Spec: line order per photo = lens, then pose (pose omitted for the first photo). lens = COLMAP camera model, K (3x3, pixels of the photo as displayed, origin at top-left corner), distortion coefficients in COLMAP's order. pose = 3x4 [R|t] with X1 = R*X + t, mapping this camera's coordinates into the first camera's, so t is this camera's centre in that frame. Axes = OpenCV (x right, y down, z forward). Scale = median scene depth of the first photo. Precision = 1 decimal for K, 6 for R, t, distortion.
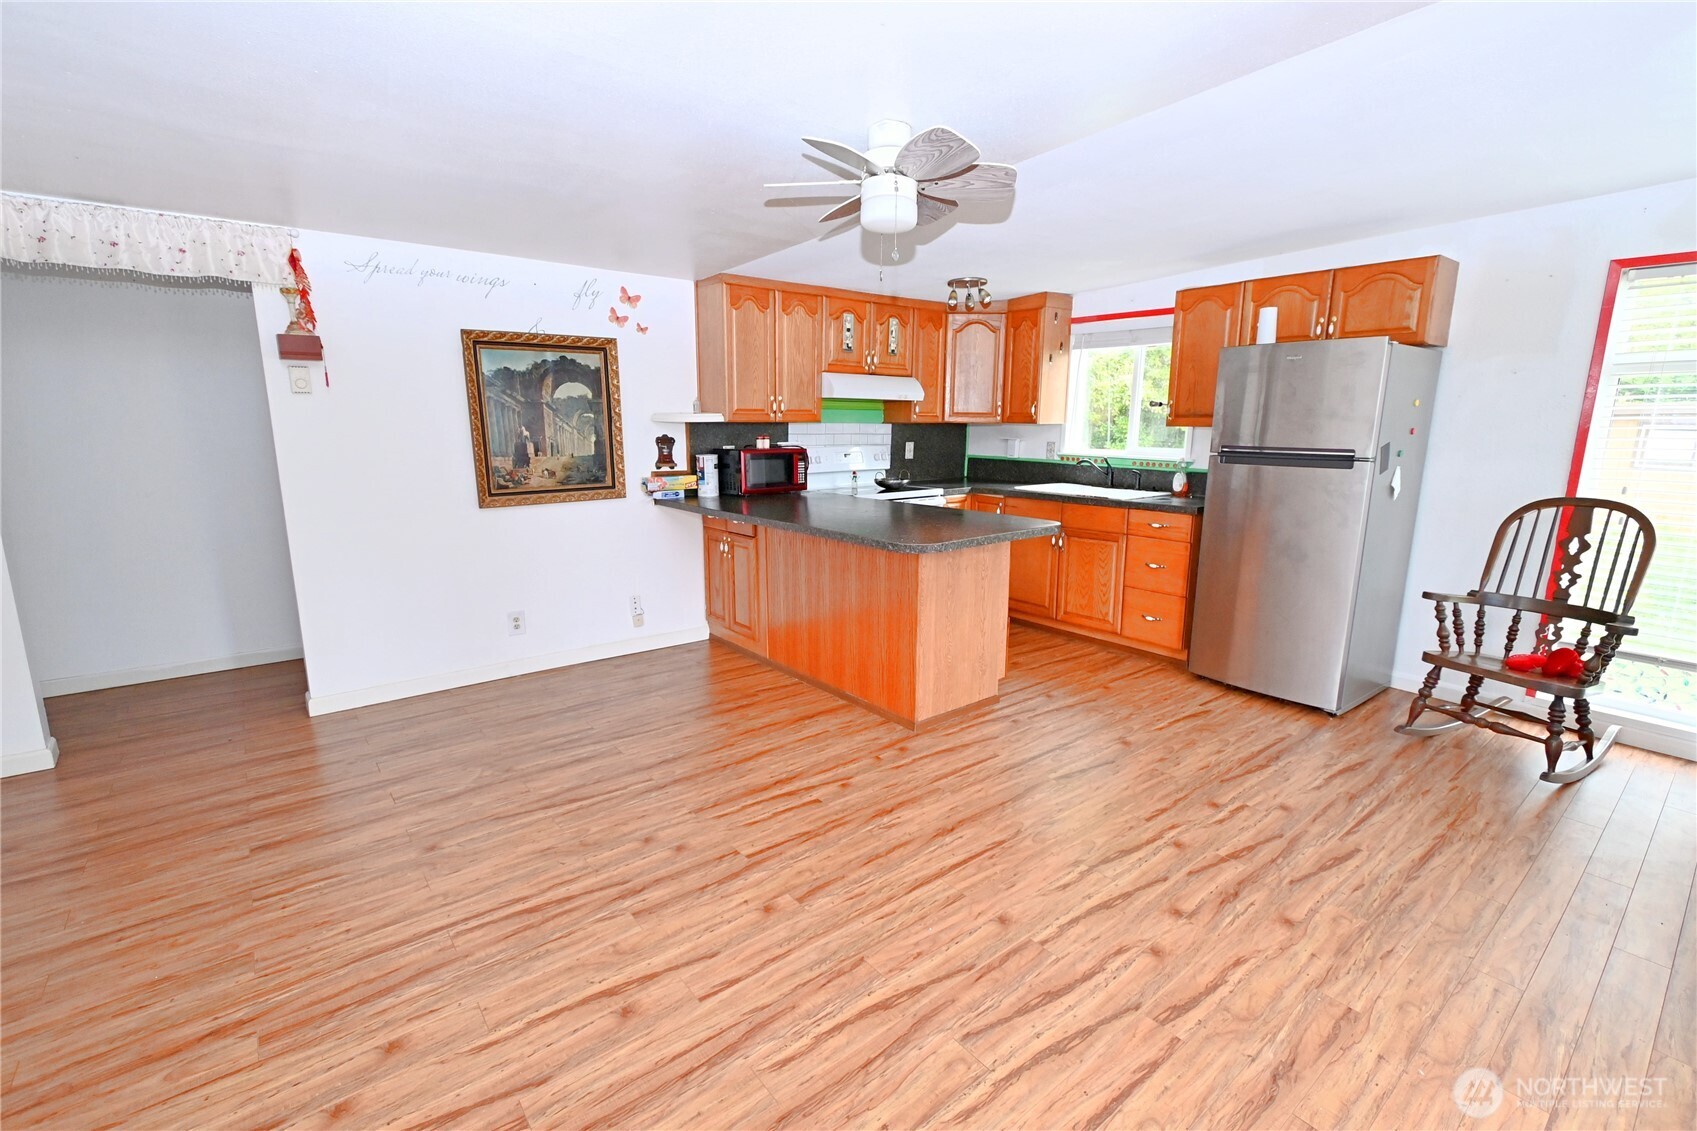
lens RADIAL K [[746.7, 0, 857.3], [0, 746.7, 569.3], [0, 0, 1]] dist [0.008149, -0.003956]
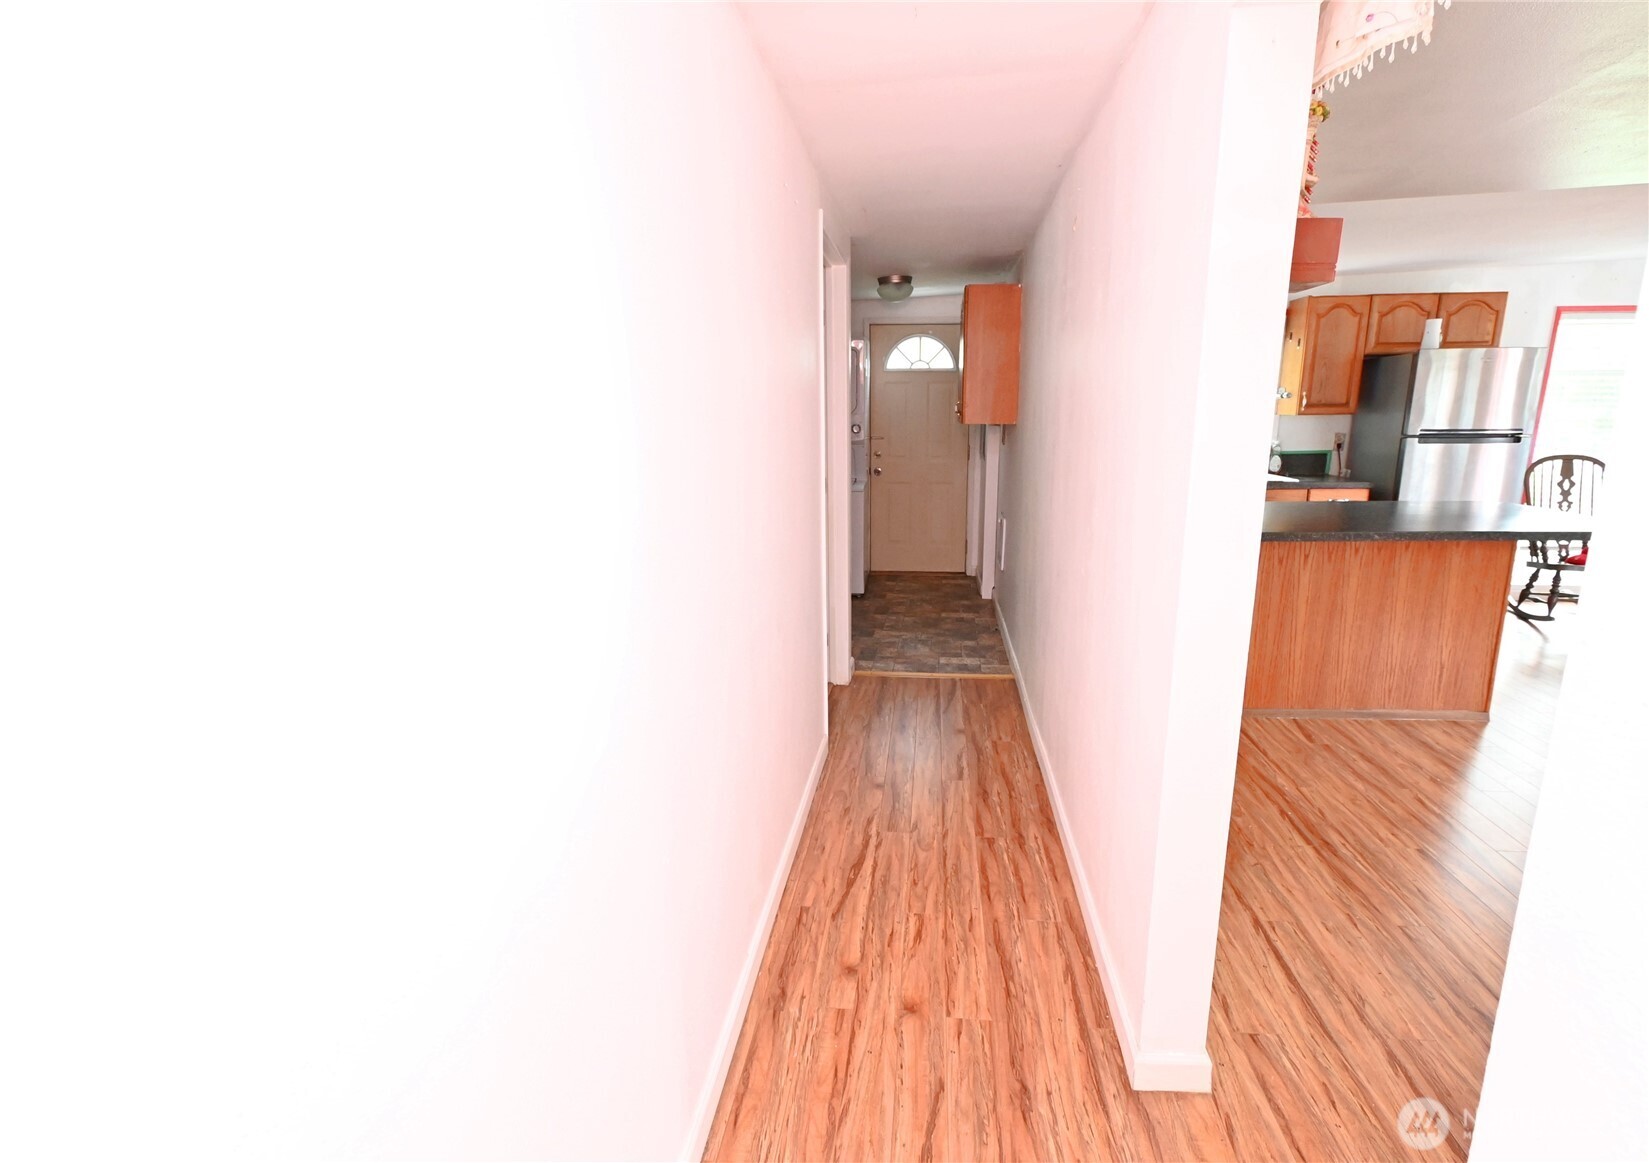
lens RADIAL K [[790.5, 0, 894.8], [0, 790.5, 578.9], [0, 0, 1]] dist [0.029268, -0.000003]
pose [[0.664528, -0.162506, 0.729380, -1.407574], [0.153104, 0.984970, 0.079960, -0.207179], [-0.731411, 0.058536, 0.679420, 0.969333]]
